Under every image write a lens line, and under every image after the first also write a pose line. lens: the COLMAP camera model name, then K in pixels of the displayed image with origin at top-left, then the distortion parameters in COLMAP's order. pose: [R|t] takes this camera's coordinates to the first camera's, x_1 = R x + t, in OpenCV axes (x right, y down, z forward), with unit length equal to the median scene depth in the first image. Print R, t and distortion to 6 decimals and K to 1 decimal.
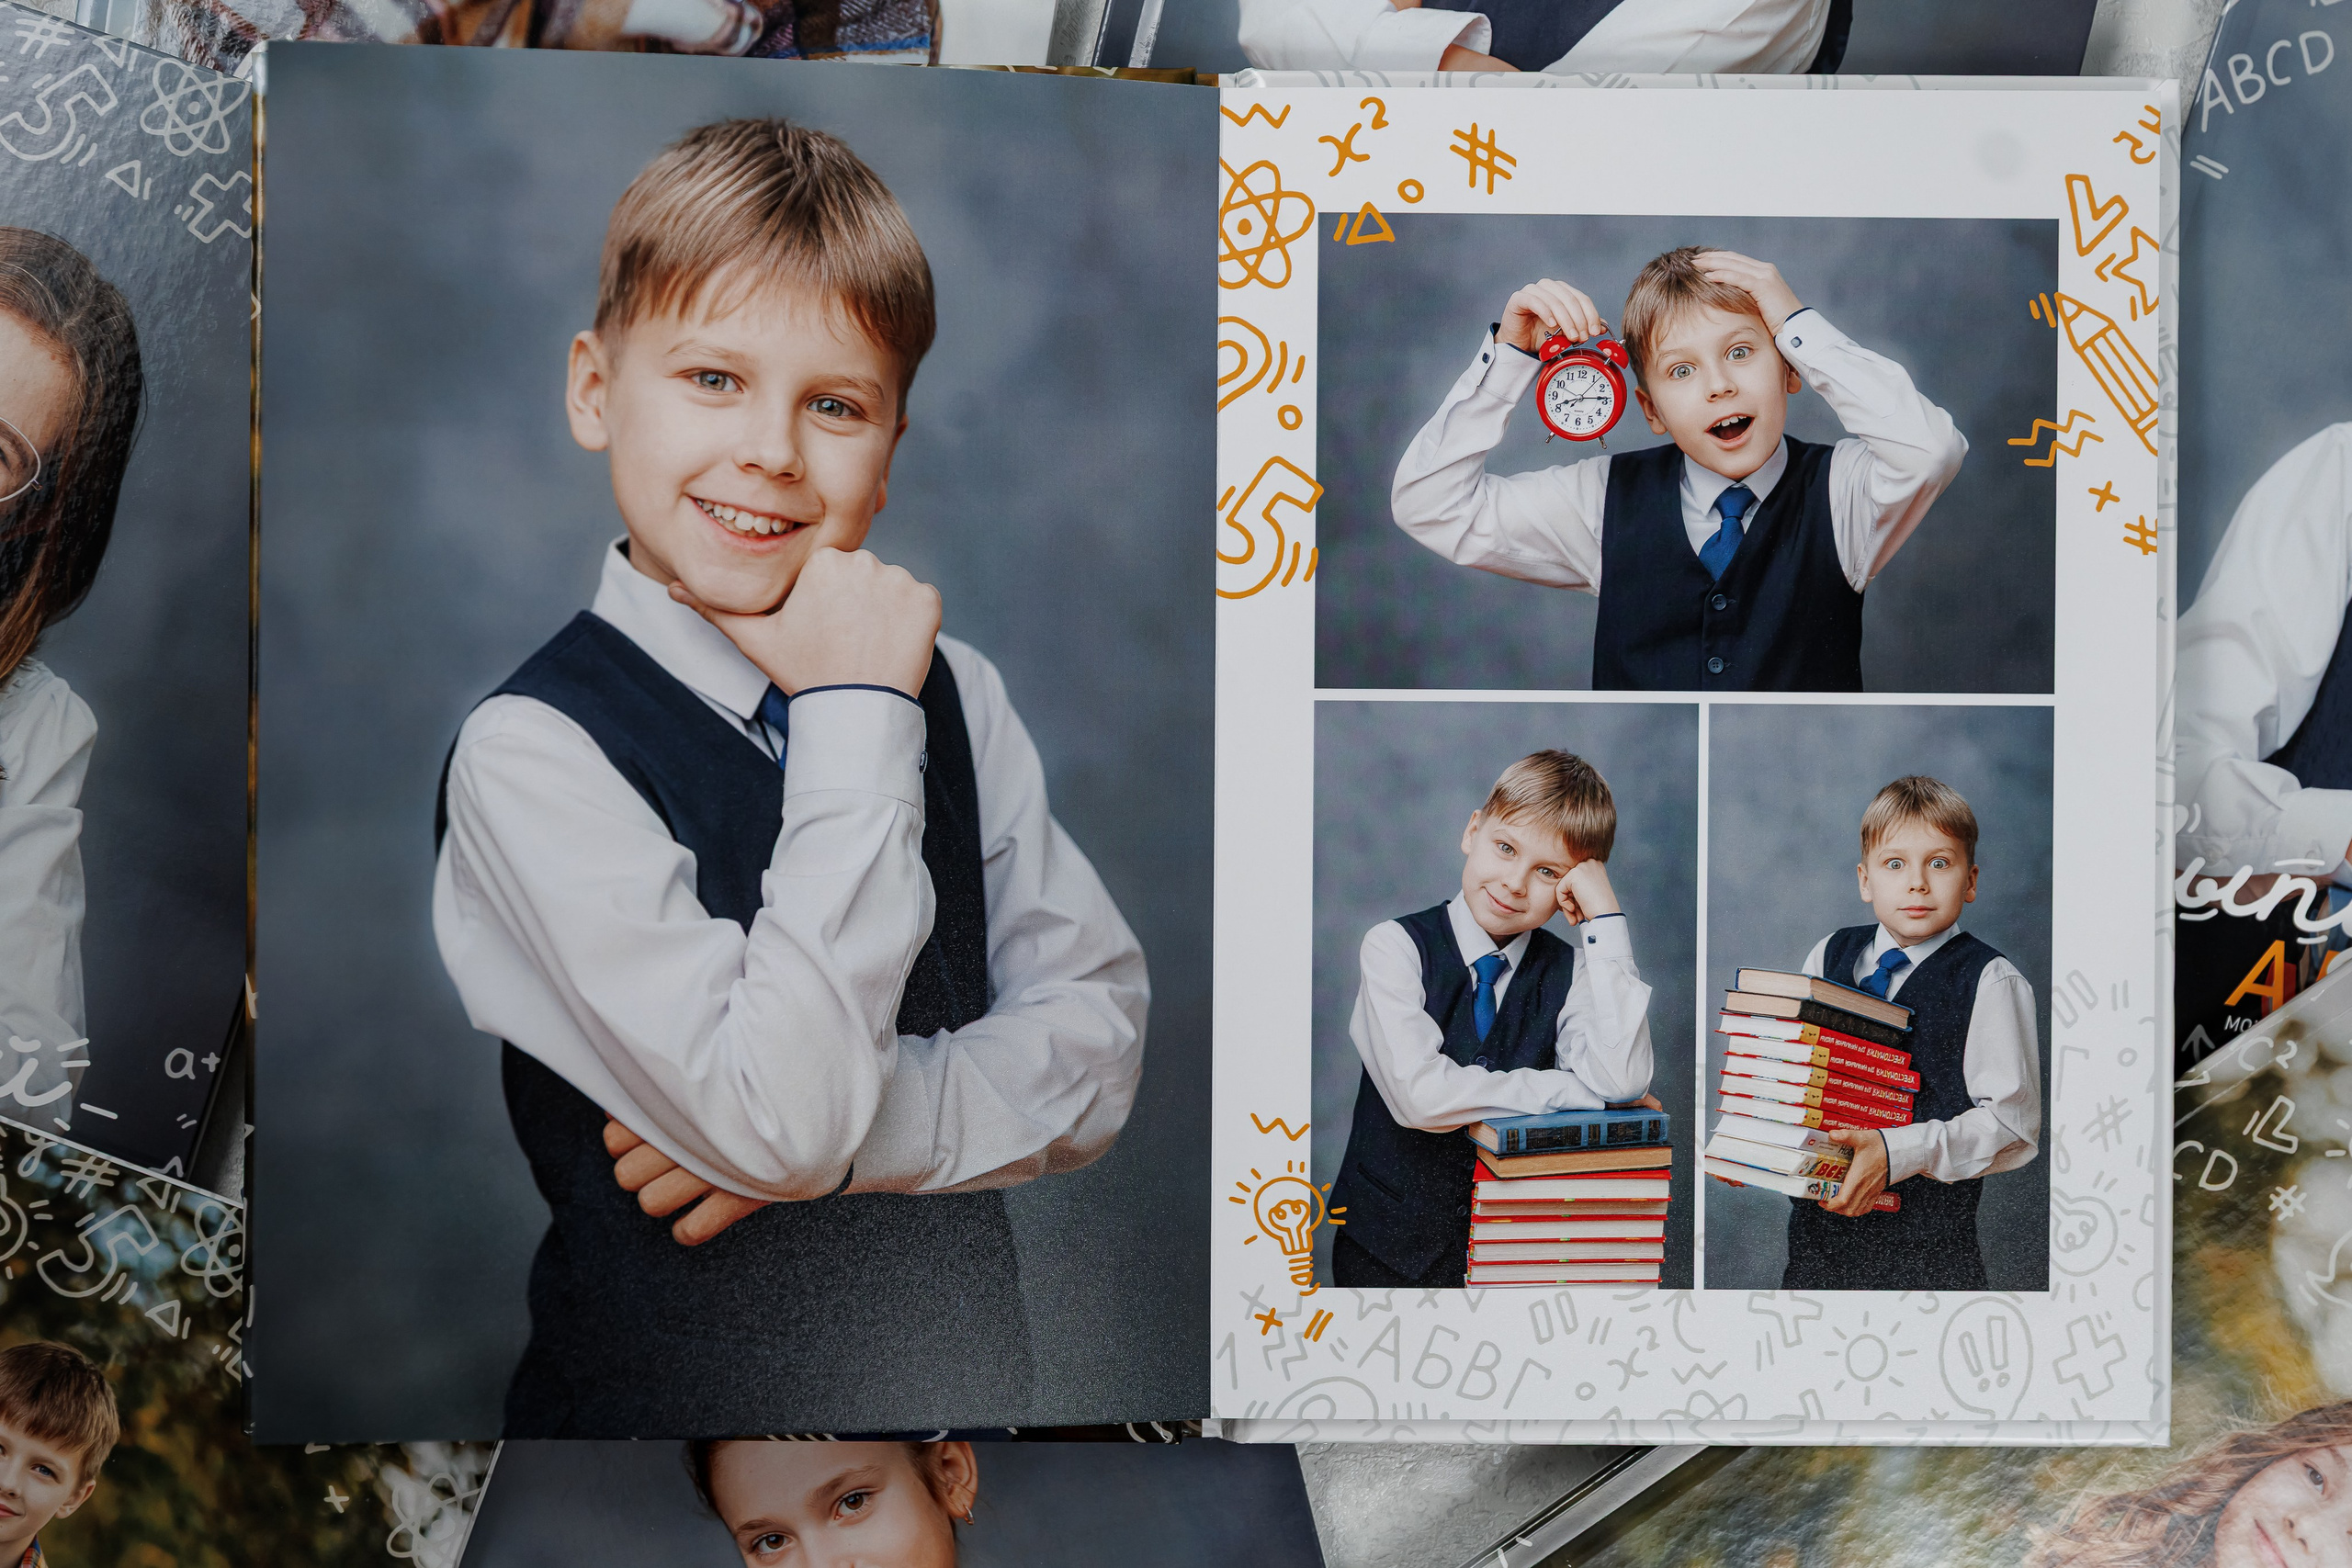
lens RADIAL K [[4036.3, 0, 1165.2], [0, 4036.3, 818.1], [0, 0, 1]] dist [-0.019363, 0.176006]
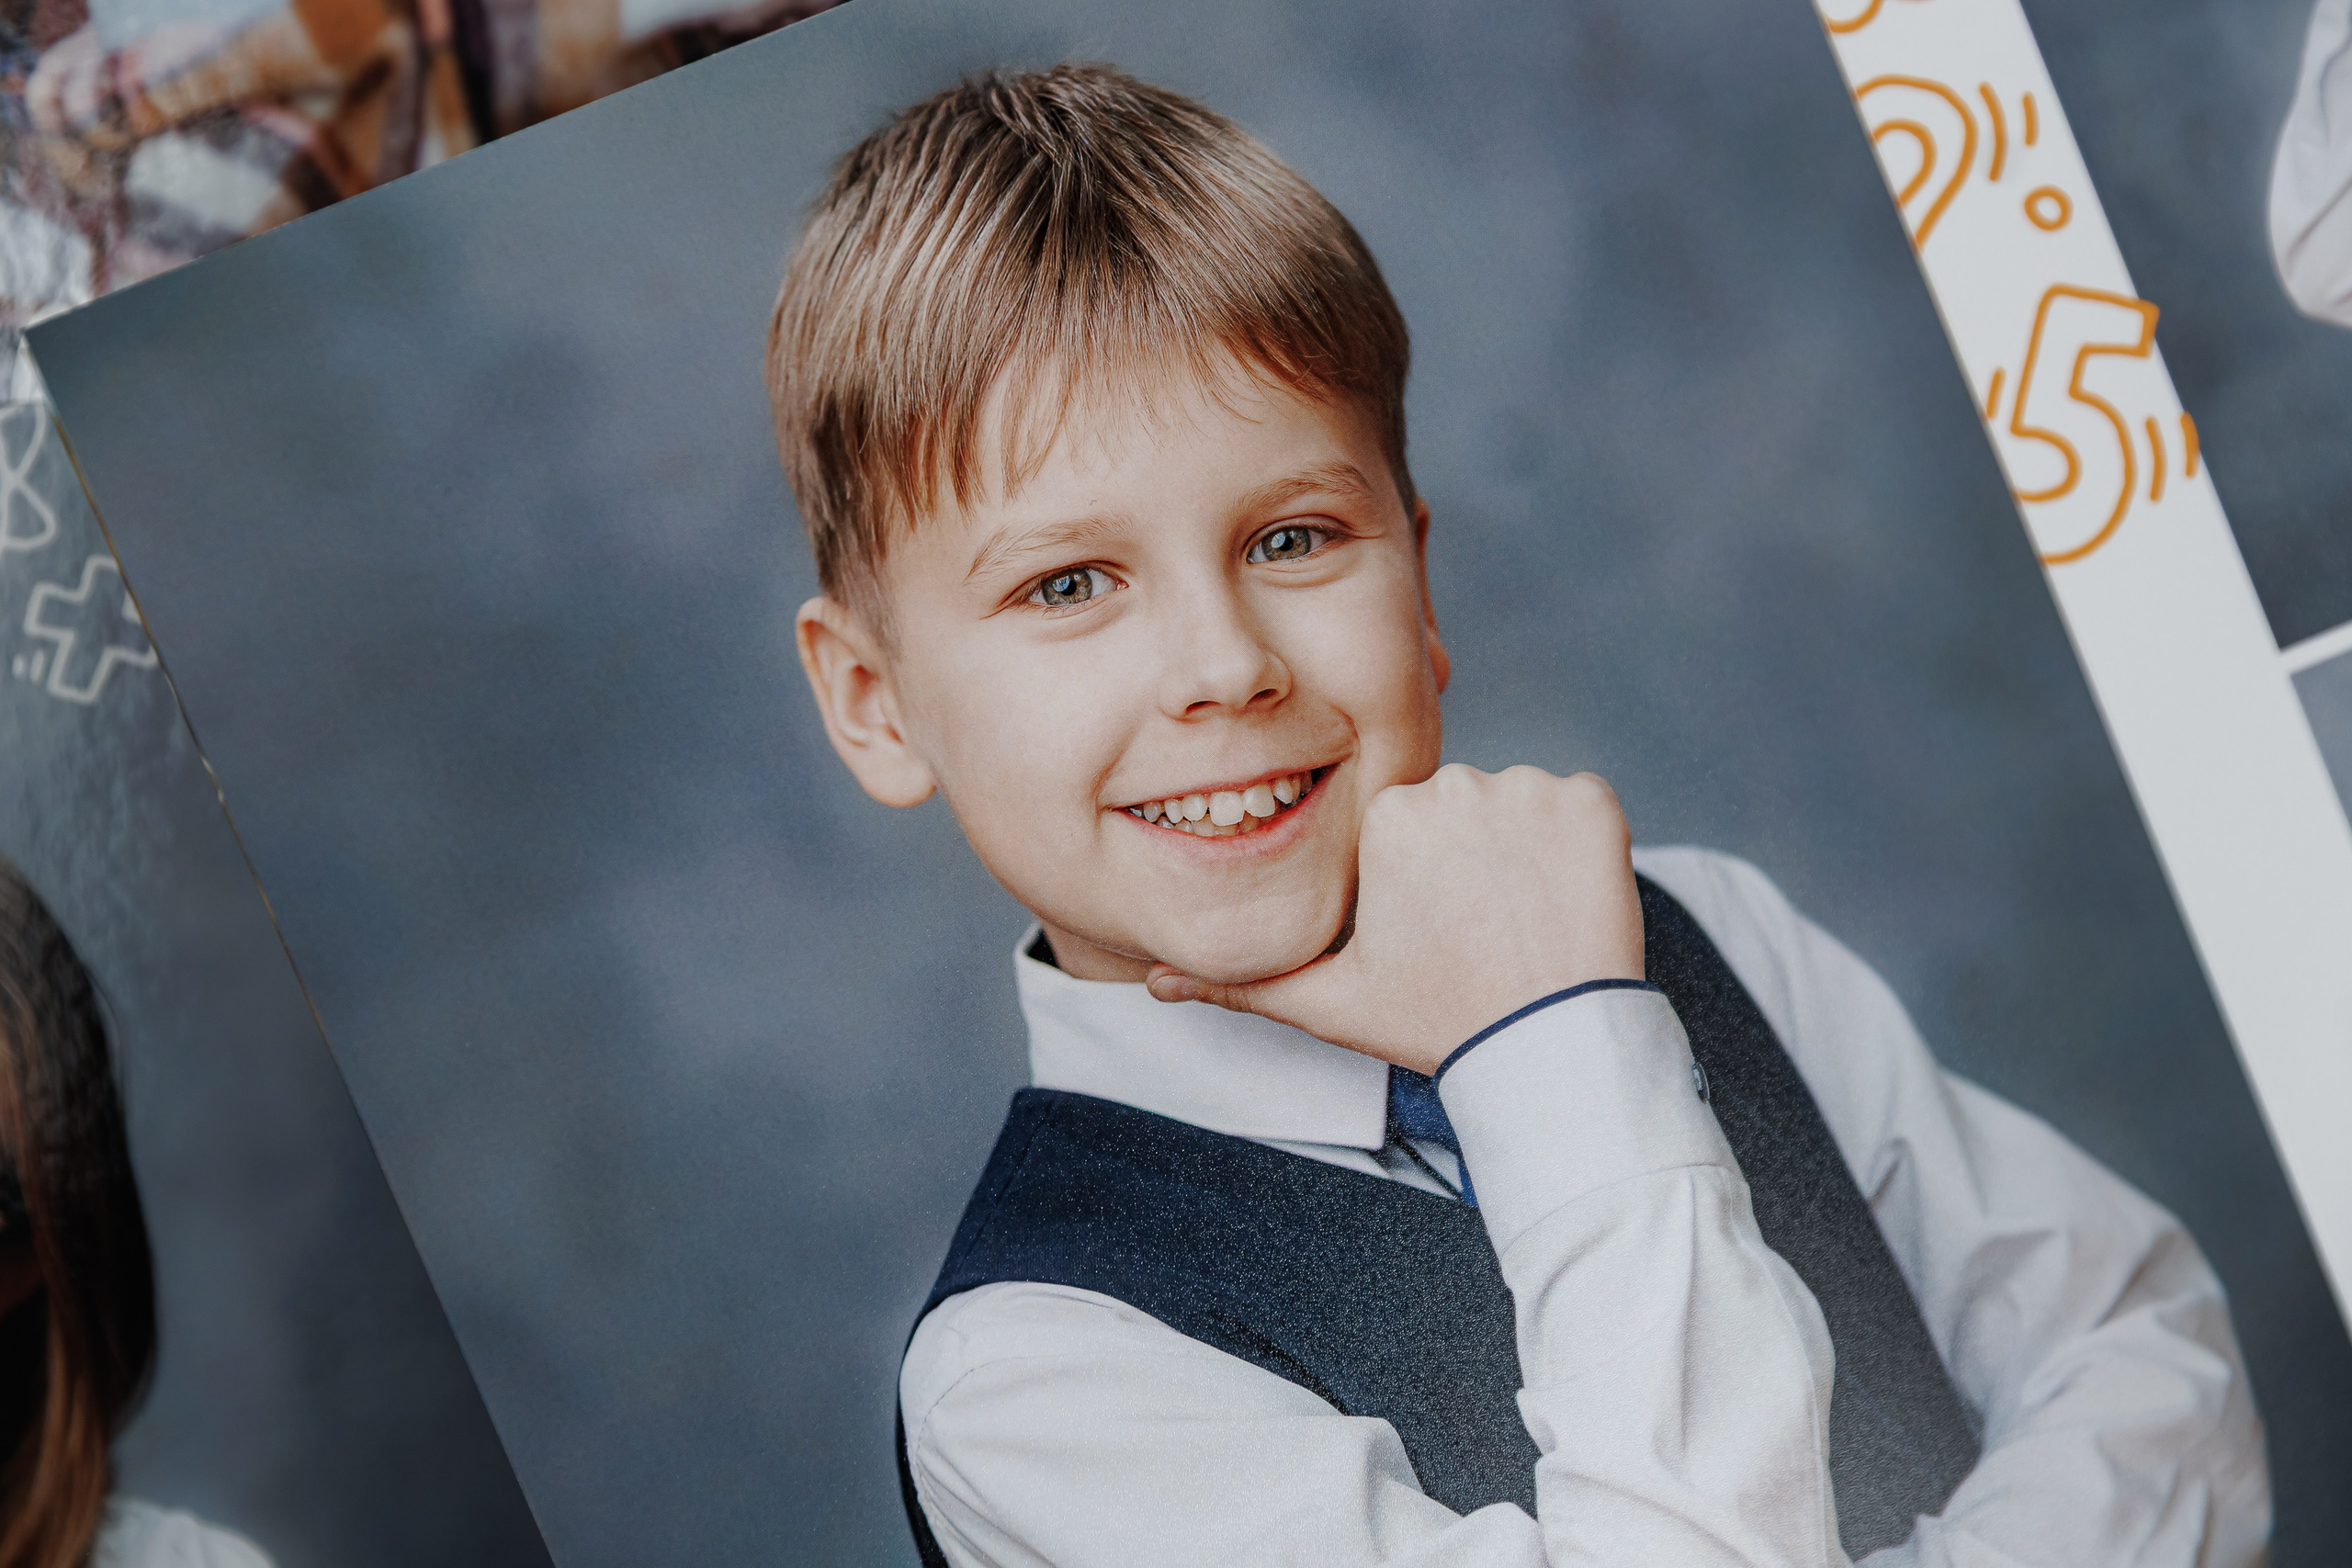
lens RADIAL K [[3735.3, 0, 1176.0], [0, 3735.3, 784.0], [0, 0, 1]] dist [0.003926, -0.019063]
pose [[0.918882, -0.392566, -0.039340, -0.086697], [0.394304, 0.917167, 0.057695, -0.103634], [0.013433, -0.068527, 0.997559, 0.495388]]
